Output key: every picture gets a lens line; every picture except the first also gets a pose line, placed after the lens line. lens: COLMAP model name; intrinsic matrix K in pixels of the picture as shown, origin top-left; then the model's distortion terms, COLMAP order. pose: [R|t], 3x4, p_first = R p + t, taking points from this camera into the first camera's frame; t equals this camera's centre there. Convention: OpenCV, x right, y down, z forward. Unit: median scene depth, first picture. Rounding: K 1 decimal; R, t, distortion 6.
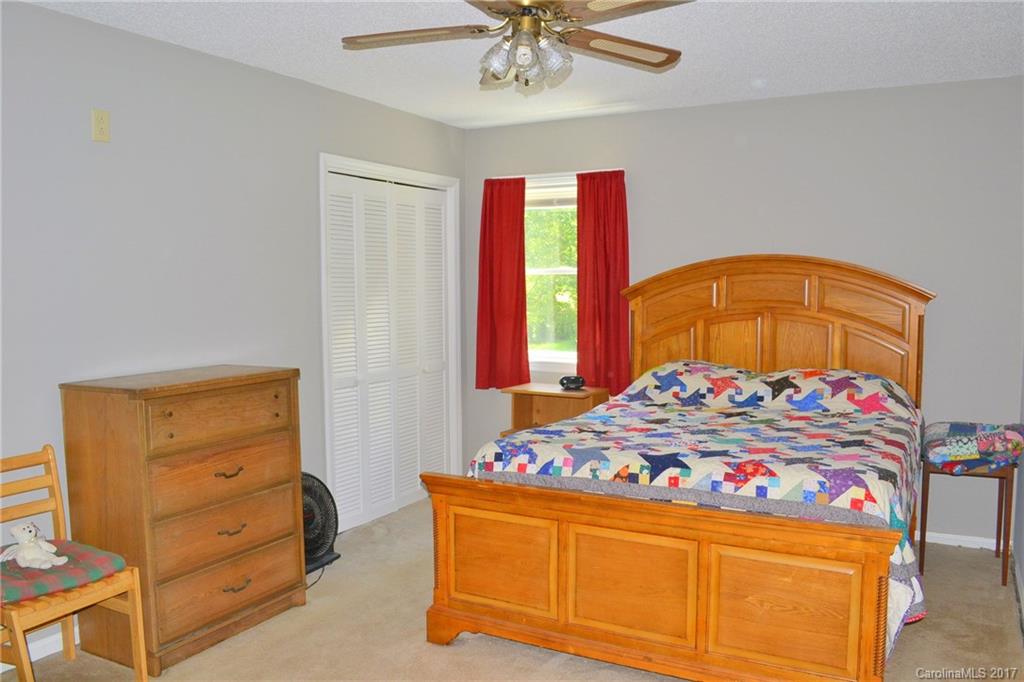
lens RADIAL K [[822.5, 0, 512.0], [0, 822.5, 341.0], [0, 0, 1]] dist [-0.103449, -0.000572]
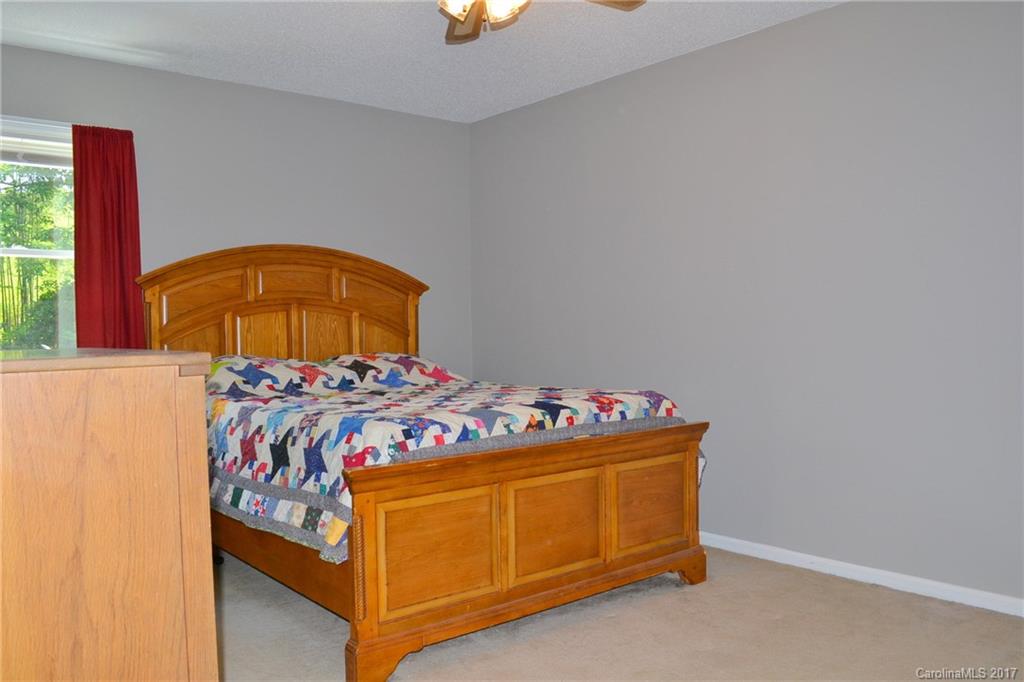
lens RADIAL K [[822.5, 0, 512.0], [0, 822.5, 341.0], [0, 0, 1]] dist [-0.103449, -0.000572]
pose [[0.367997, -0.016138, 0.929687, -0.583657], [0.076346, 0.996998, -0.012914, 0.049390], [-0.926687, 0.075730, 0.368124, 0.443939]]
